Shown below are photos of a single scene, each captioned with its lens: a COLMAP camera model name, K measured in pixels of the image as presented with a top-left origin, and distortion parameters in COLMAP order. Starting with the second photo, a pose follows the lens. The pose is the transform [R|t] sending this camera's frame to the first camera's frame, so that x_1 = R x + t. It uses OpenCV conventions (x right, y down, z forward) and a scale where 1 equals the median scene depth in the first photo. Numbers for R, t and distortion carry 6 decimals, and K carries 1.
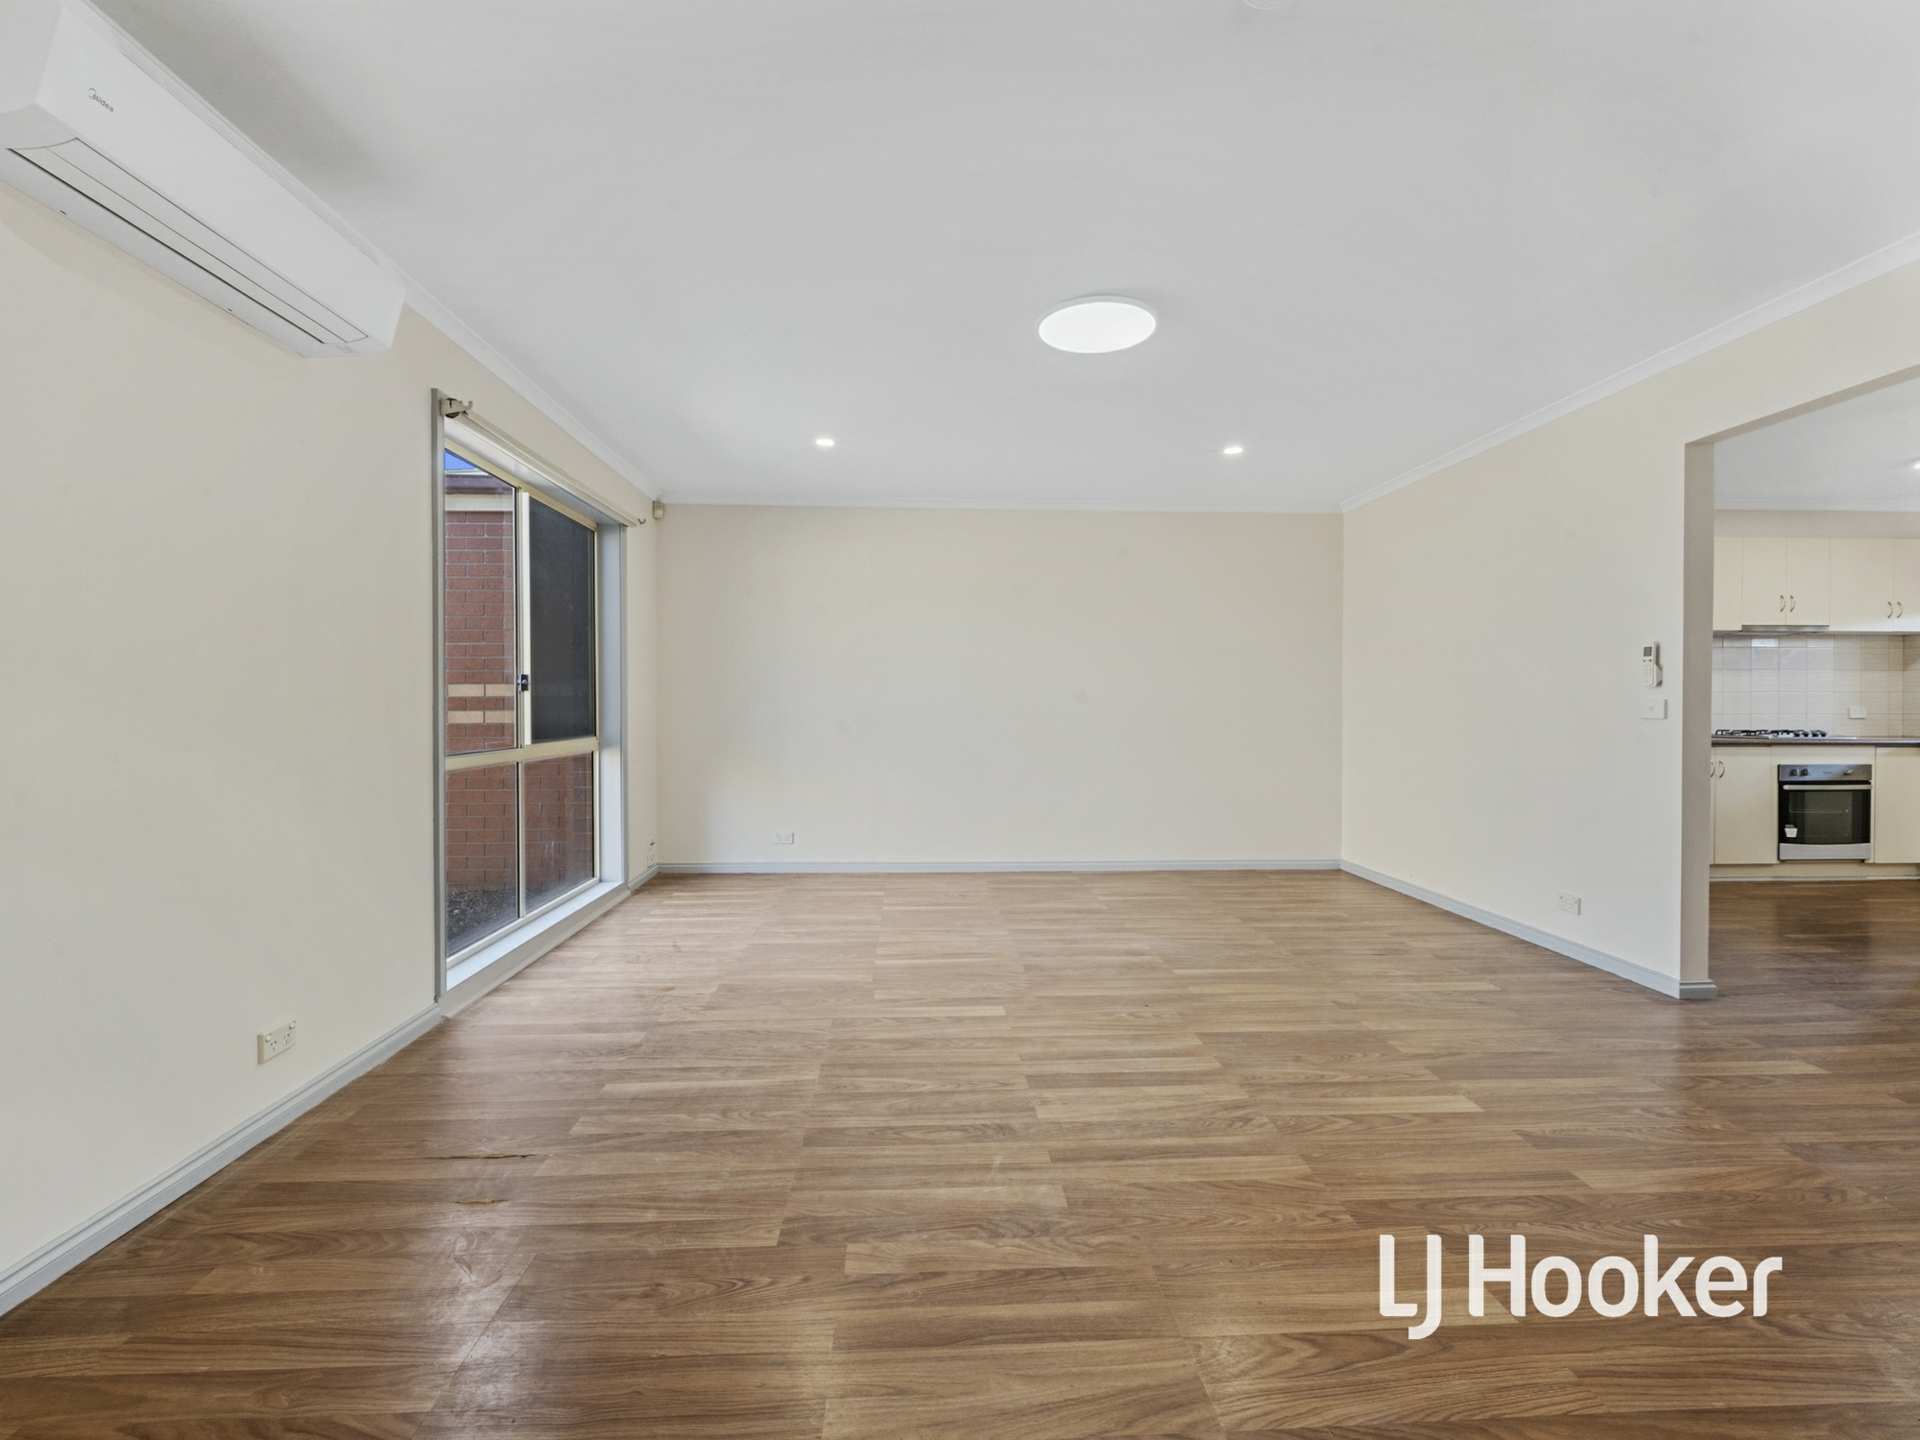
lens RADIAL K [[857.2, 0, 954.5], [0, 857.2, 708.9], [0, 0, 1]] dist [-0.002008, -0.000385]
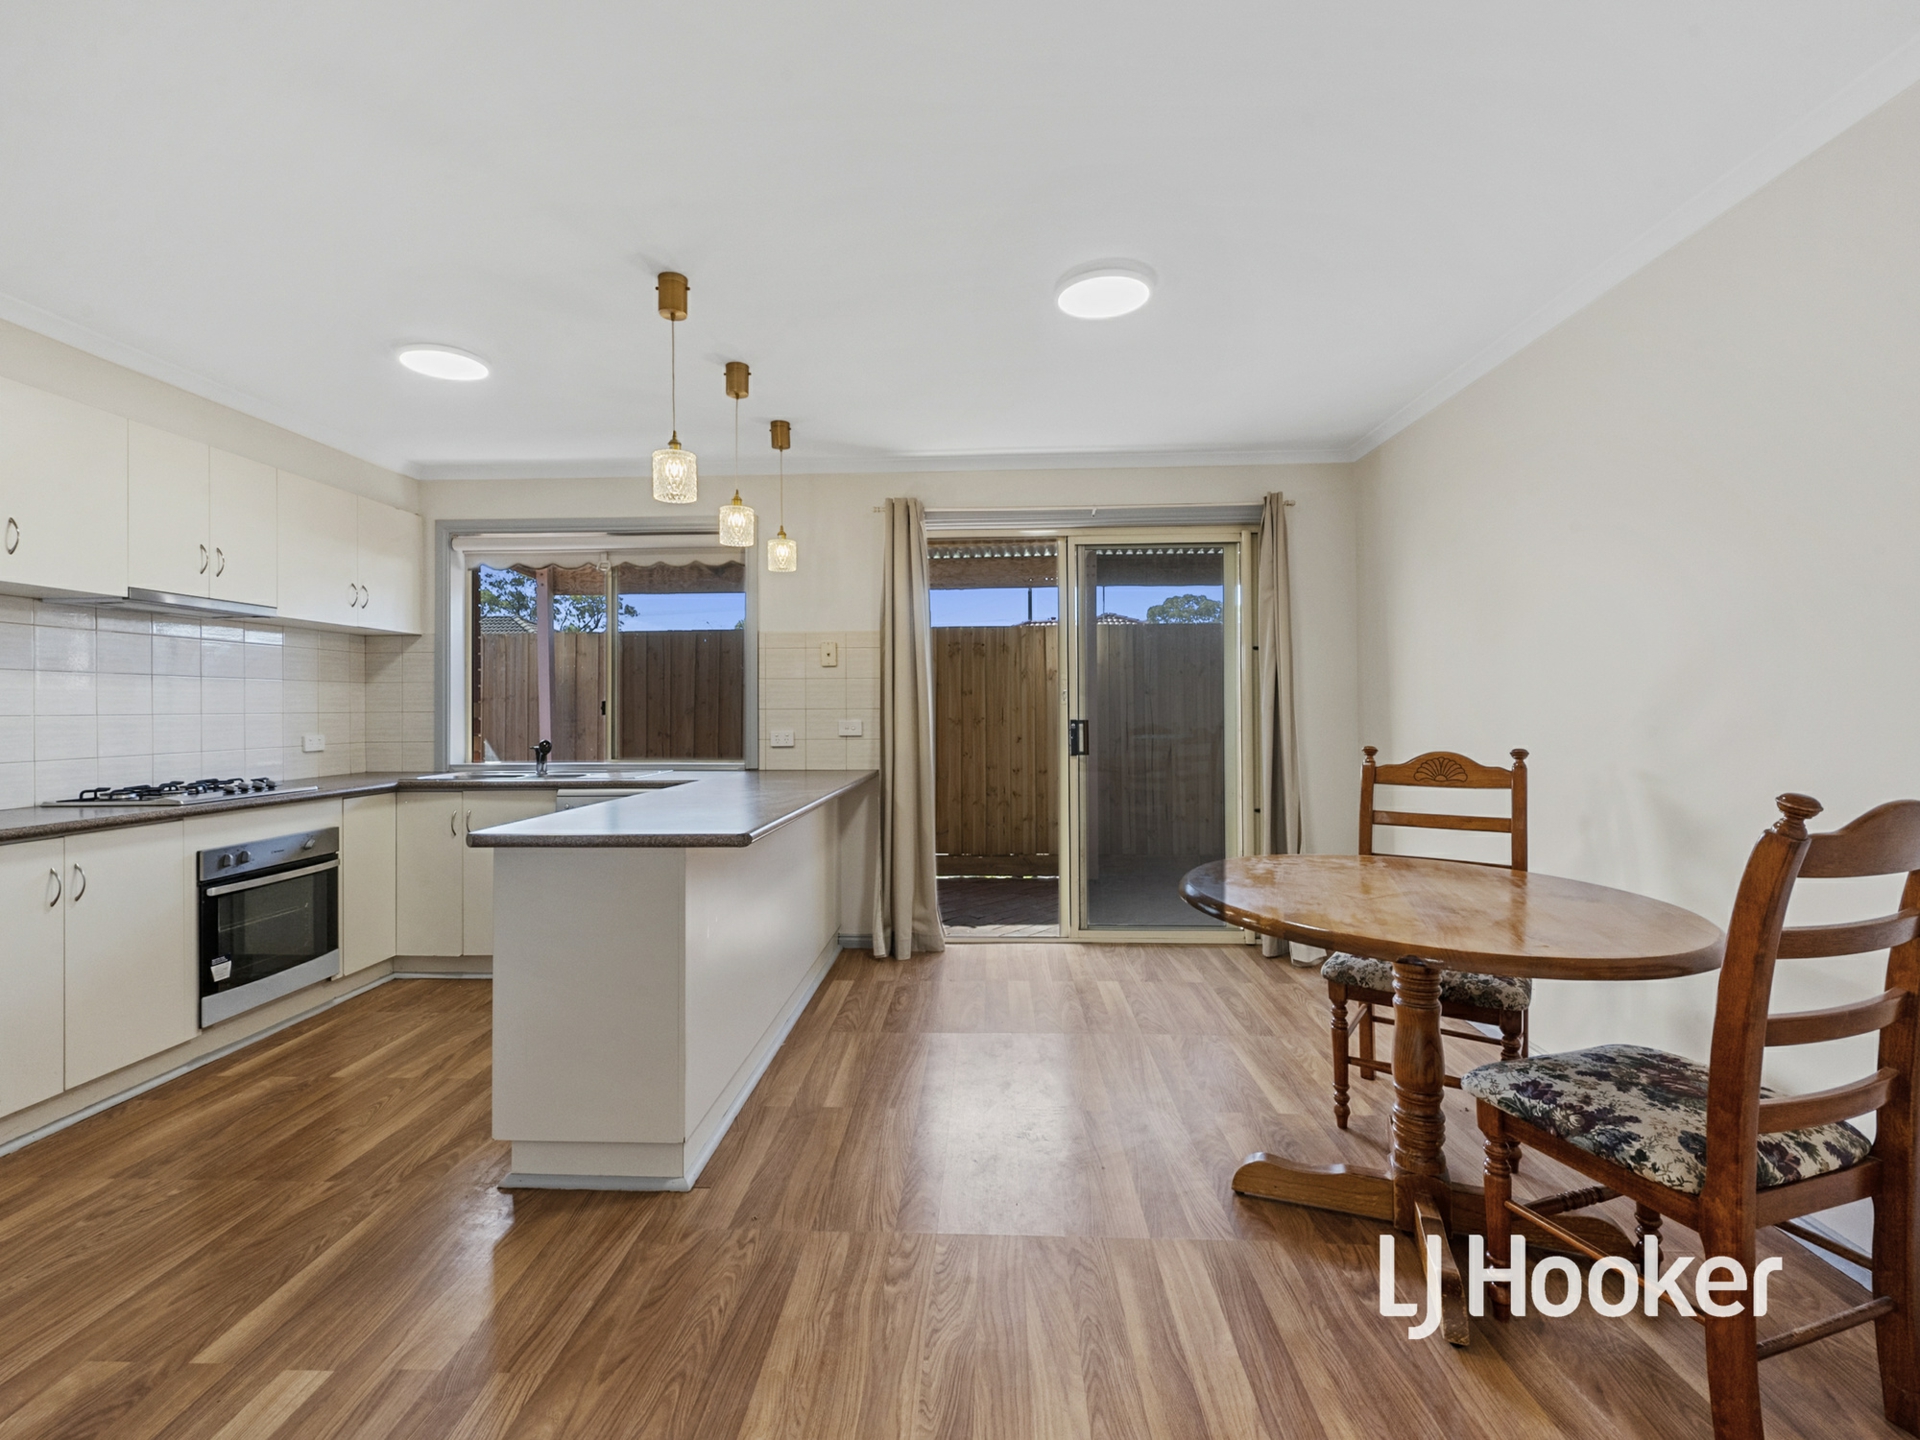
lens RADIAL K [[857.2, 0, 954.5], [0, 857.2, 708.9], [0, 0, 1]] dist [-0.002008, -0.000385]
pose [[0.097721, -0.005741, 0.995197, 0.466300], [0.008768, 0.999950, 0.004907, -0.023909], [-0.995175, 0.008246, 0.097767, 0.464146]]
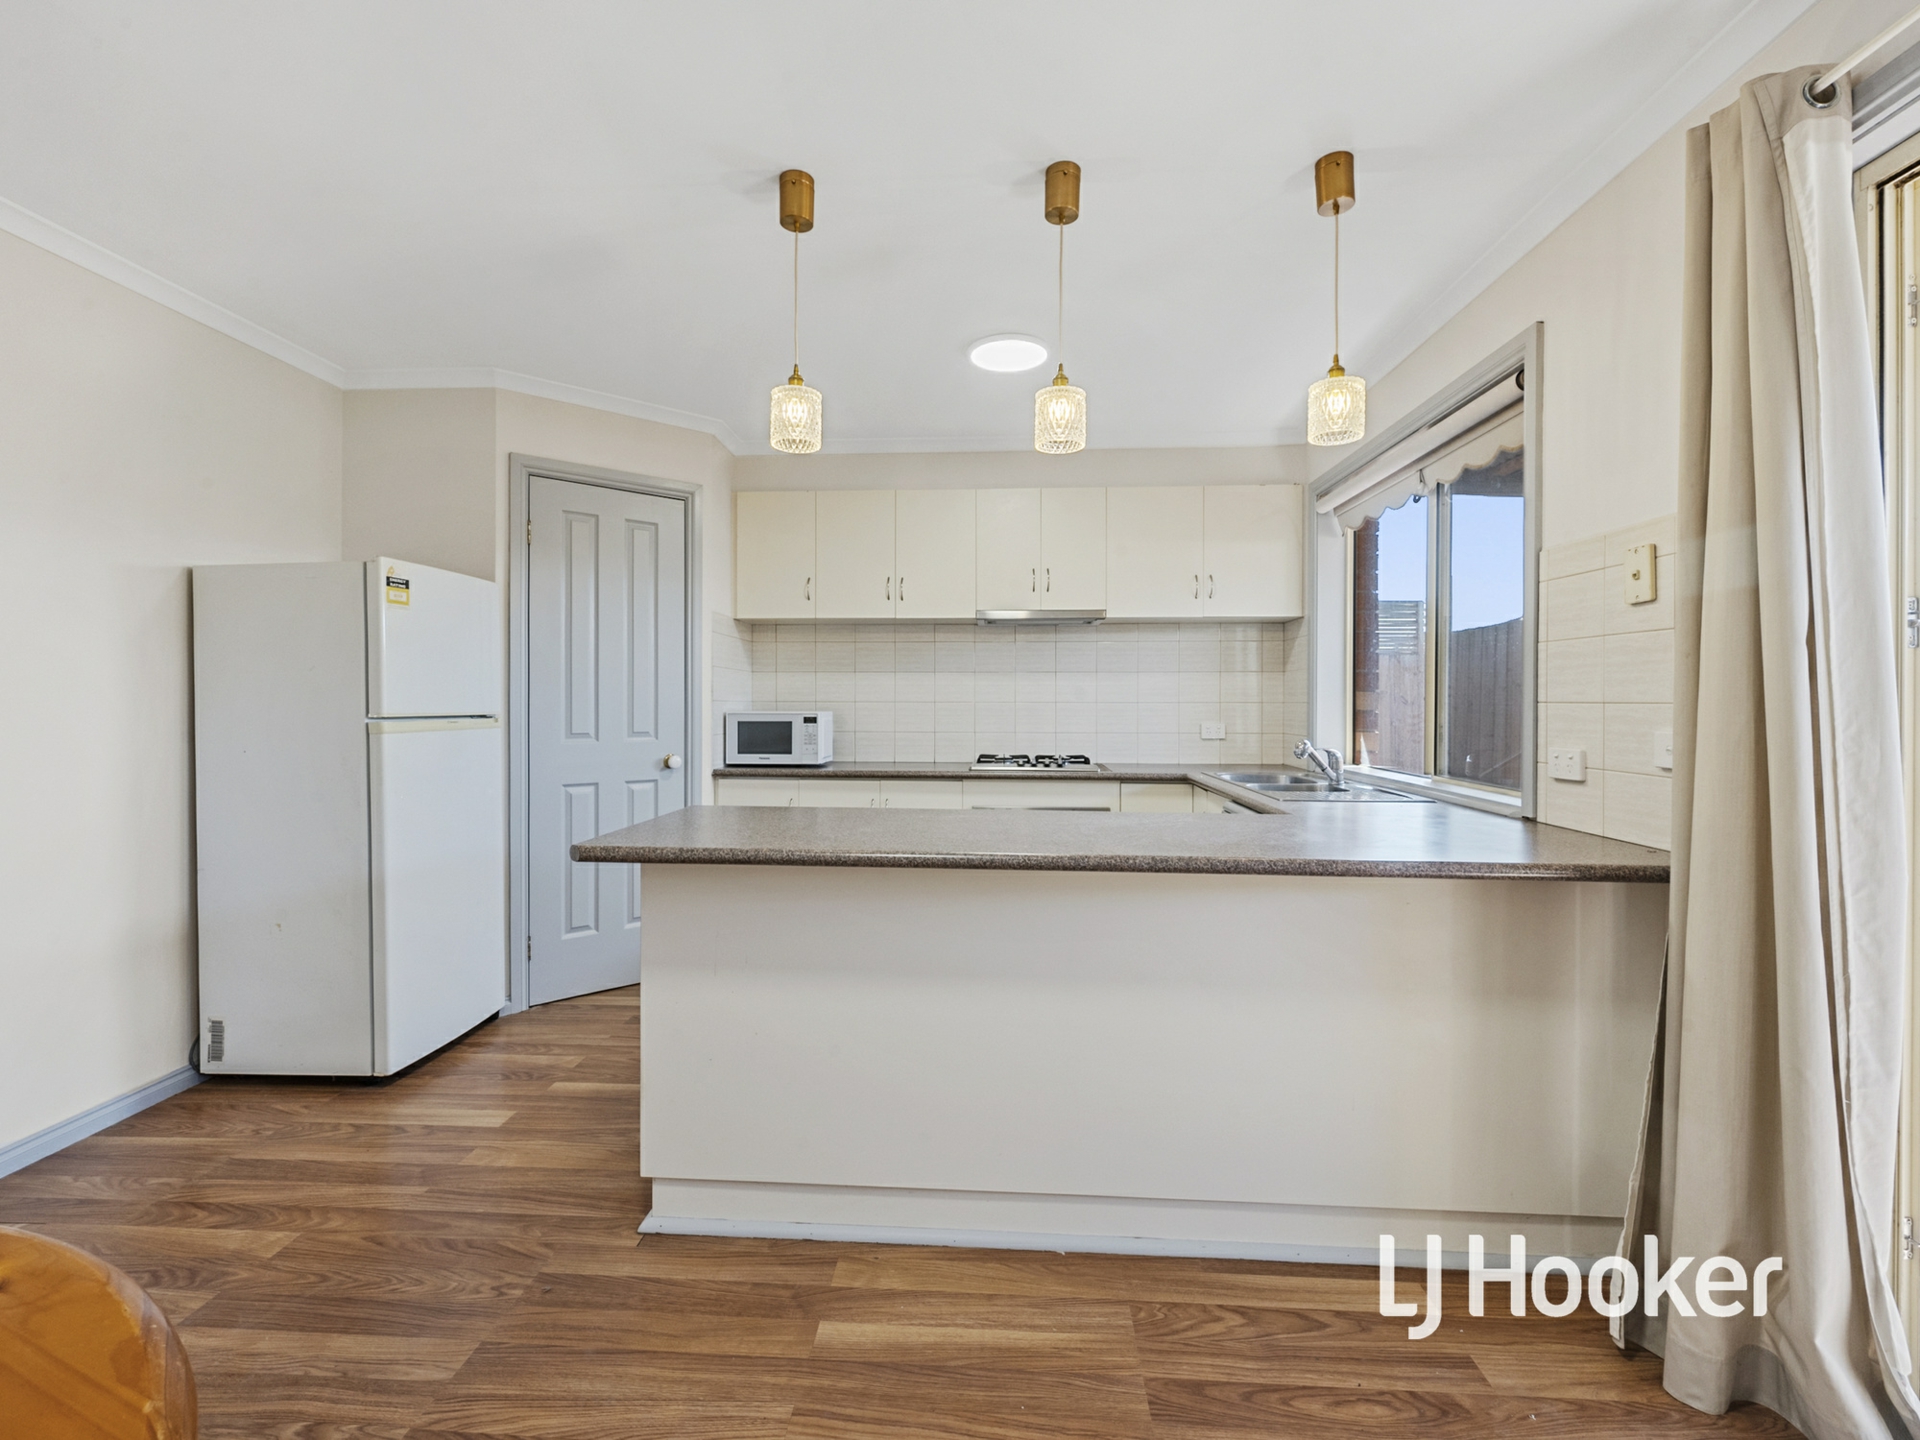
lens RADIAL K [[857.2, 0, 954.5], [0, 857.2, 708.9], [0, 0, 1]] dist [-0.002008, -0.000385]
pose [[0.994123, 0.002937, -0.108214, 1.019777], [-0.002250, 0.999977, 0.006471, -0.020179], [0.108230, -0.006189, 0.994107, 0.287218]]
